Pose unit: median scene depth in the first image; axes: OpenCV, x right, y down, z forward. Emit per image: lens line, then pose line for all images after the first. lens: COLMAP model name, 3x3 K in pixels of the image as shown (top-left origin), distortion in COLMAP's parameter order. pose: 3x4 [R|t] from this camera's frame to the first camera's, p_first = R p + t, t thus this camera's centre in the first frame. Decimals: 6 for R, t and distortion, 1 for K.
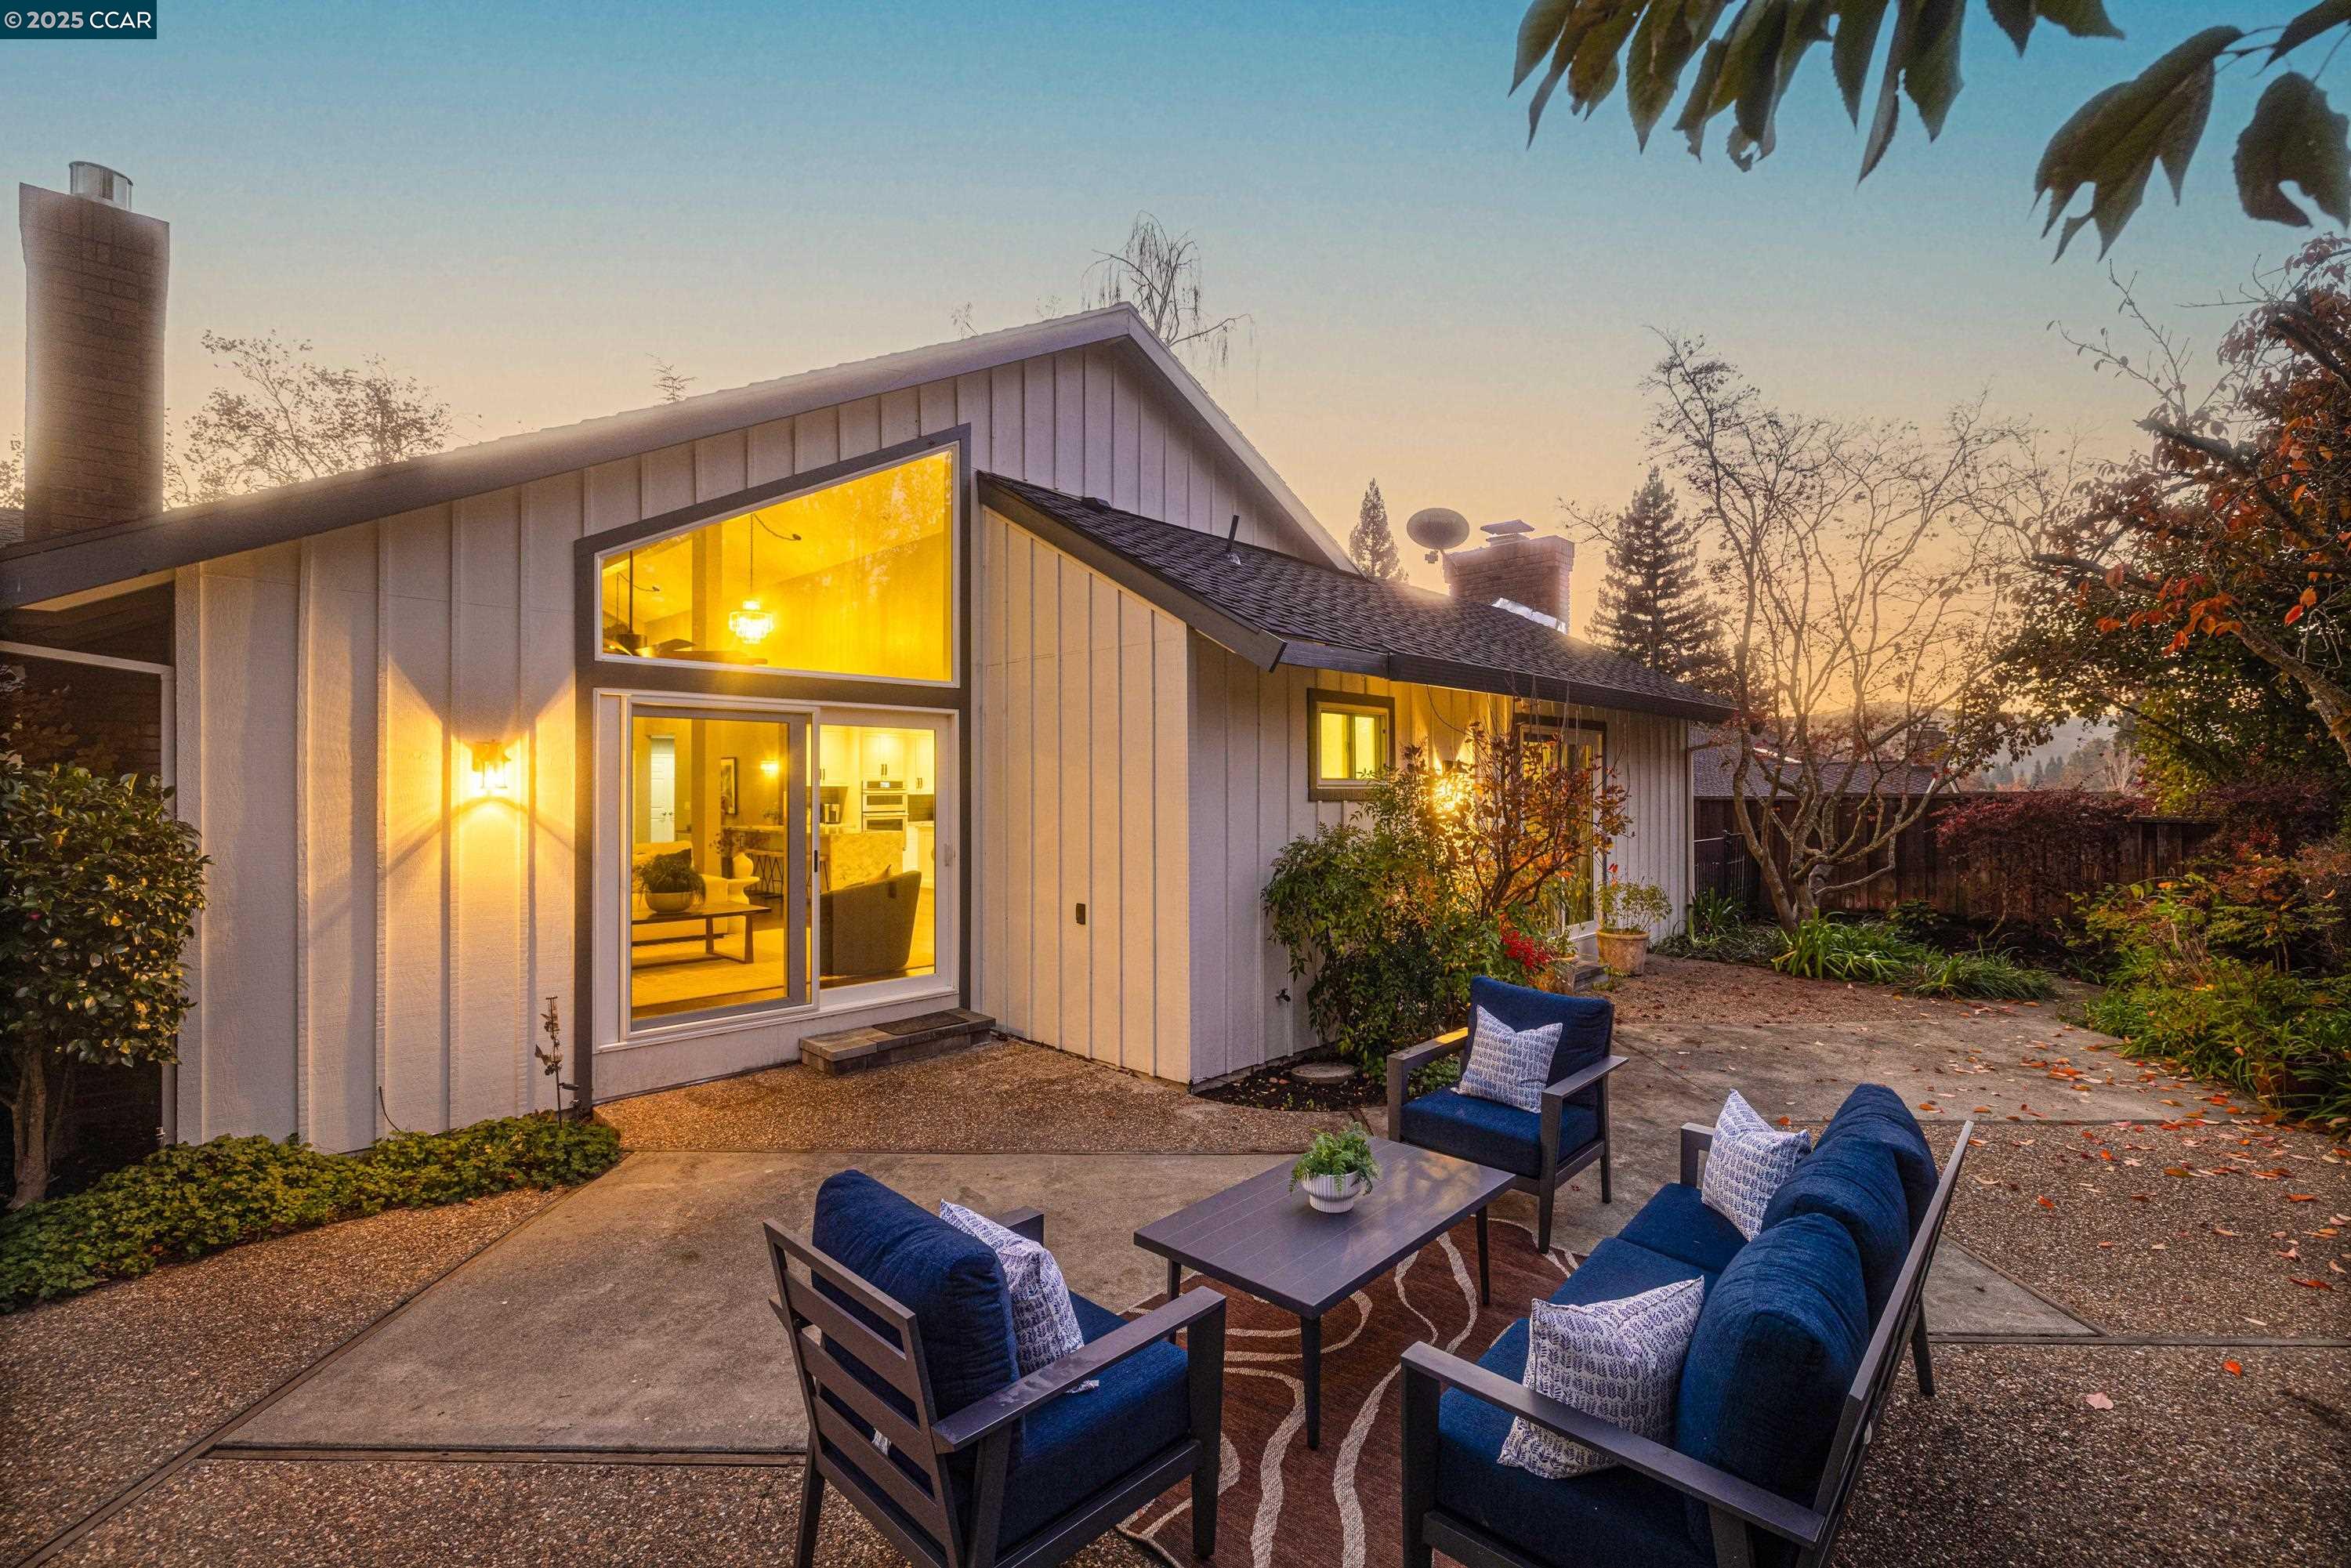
lens RADIAL K [[1037.6, 0, 1159.4], [0, 1037.6, 775.7], [0, 0, 1]] dist [-0.004649, 0.000812]
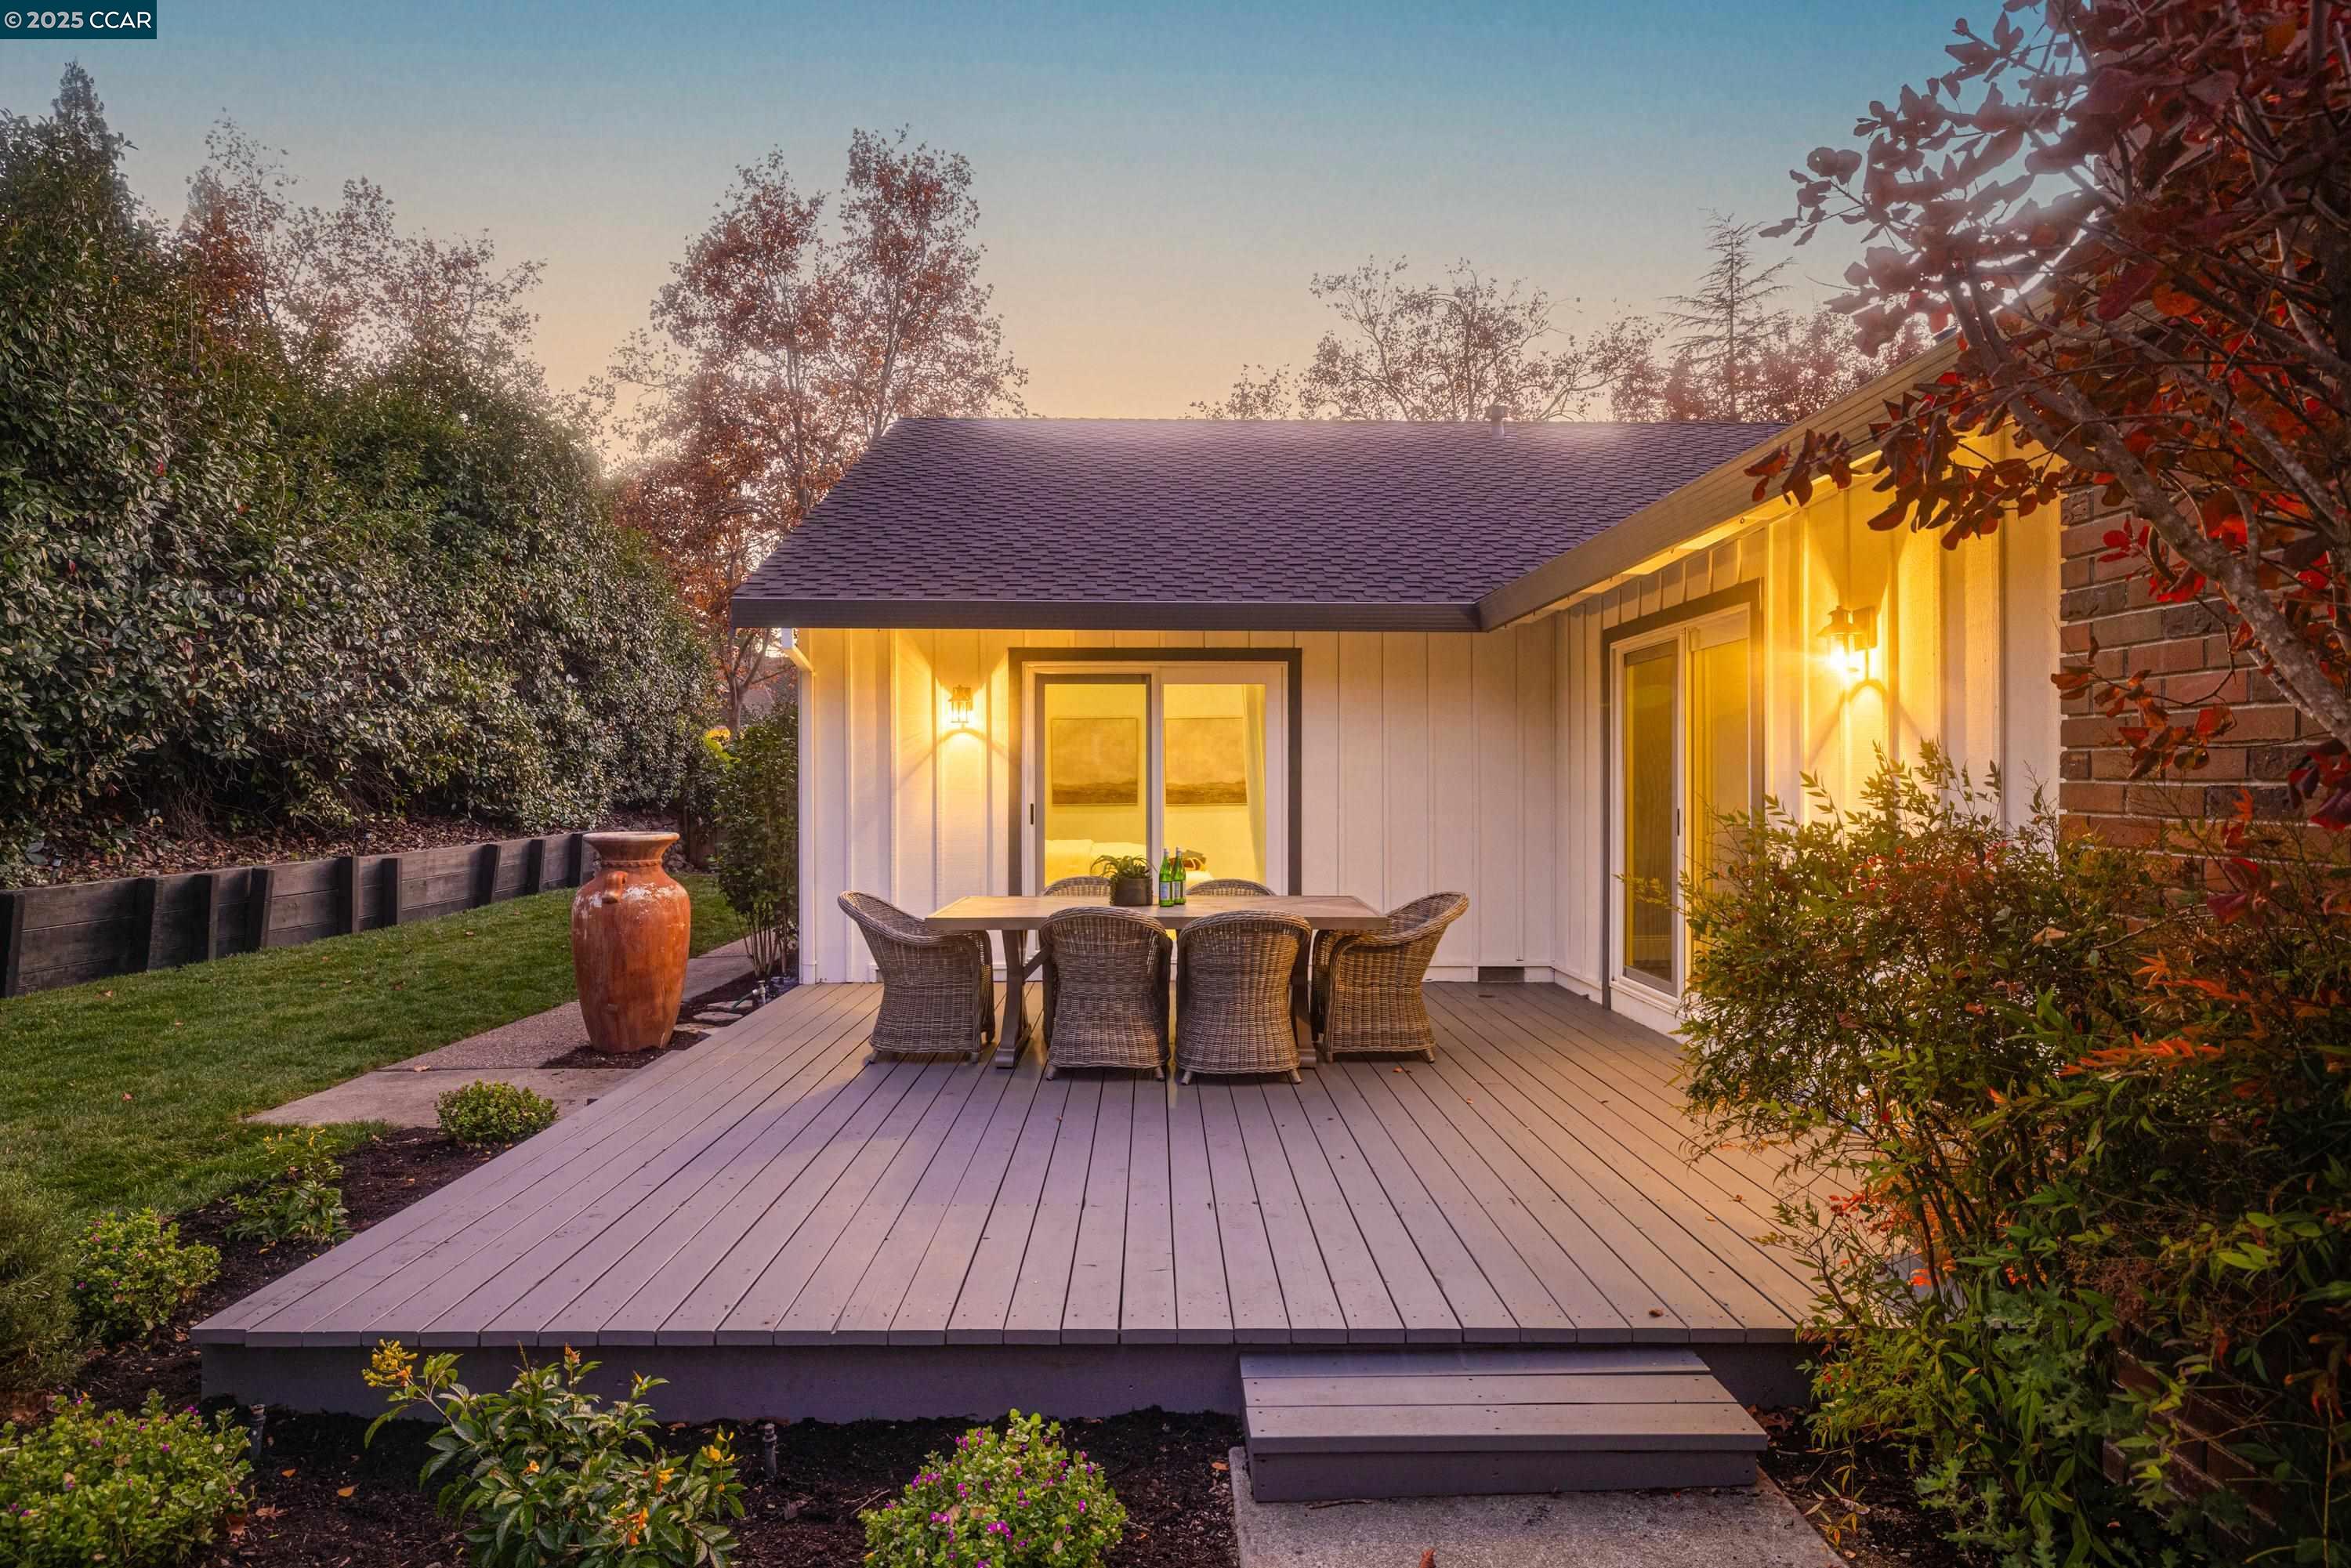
lens RADIAL K [[1280.7, 0, 1175.5], [0, 1280.7, 784.0], [0, 0, 1]] dist [0.003382, 0.000216]
pose [[0.717931, 0.001131, -0.696114, -1.048229], [0.005805, 0.999954, 0.007611, 0.049066], [0.696091, -0.009505, 0.717891, 0.455017]]
